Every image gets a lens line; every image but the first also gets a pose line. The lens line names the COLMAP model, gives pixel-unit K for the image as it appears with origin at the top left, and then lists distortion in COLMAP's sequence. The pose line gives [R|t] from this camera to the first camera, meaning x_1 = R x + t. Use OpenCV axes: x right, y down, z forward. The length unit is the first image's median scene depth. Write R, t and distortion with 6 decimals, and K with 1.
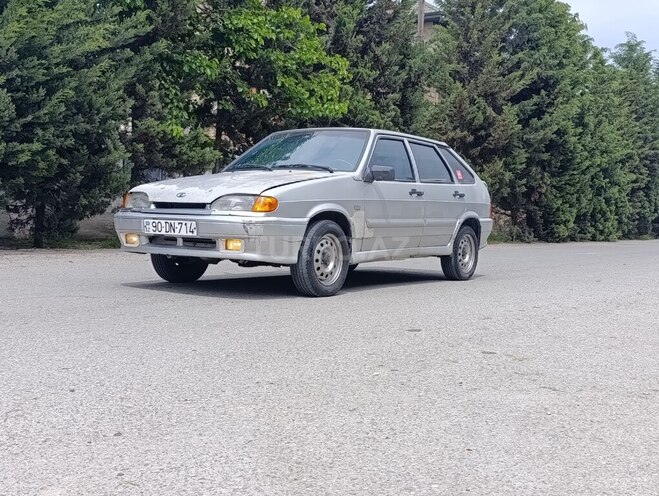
lens RADIAL K [[803.7, 0, 329.5], [0, 803.7, 248.0], [0, 0, 1]] dist [0.086477, -0.234987]
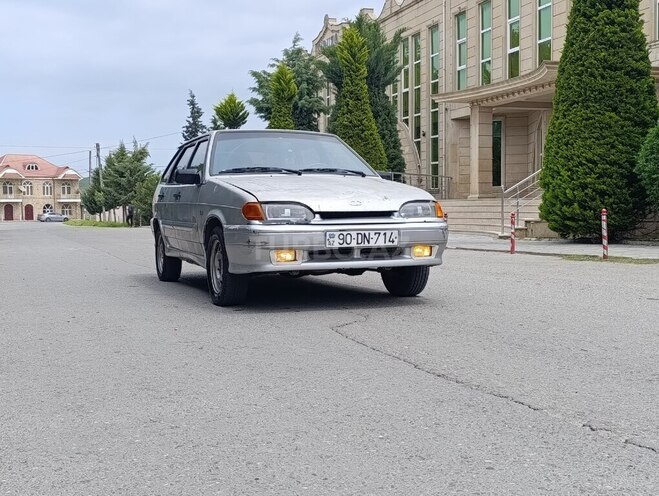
lens RADIAL K [[803.7, 0, 329.5], [0, 803.7, 248.0], [0, 0, 1]] dist [0.086477, -0.234987]
pose [[0.563155, -0.072411, 0.823172, -0.643162], [0.062509, 0.997032, 0.044941, -0.038398], [-0.823983, 0.026147, 0.566010, 0.331327]]
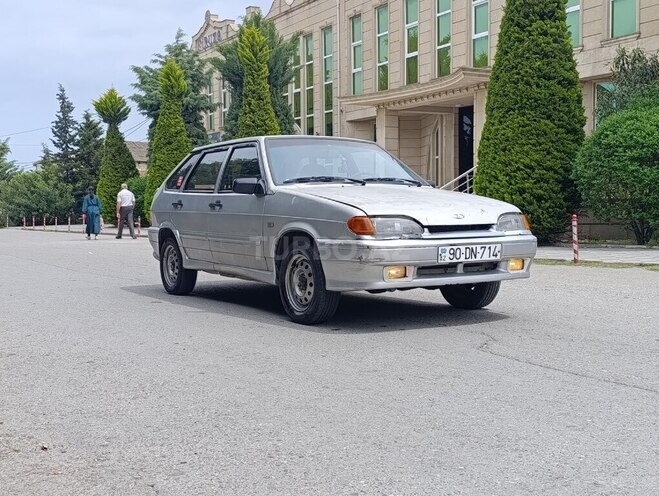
lens RADIAL K [[803.7, 0, 329.5], [0, 803.7, 248.0], [0, 0, 1]] dist [0.086477, -0.234987]
pose [[0.405635, -0.078350, 0.910671, -0.706328], [0.061759, 0.996392, 0.058216, -0.060955], [-0.911946, 0.032627, 0.409010, 0.506783]]
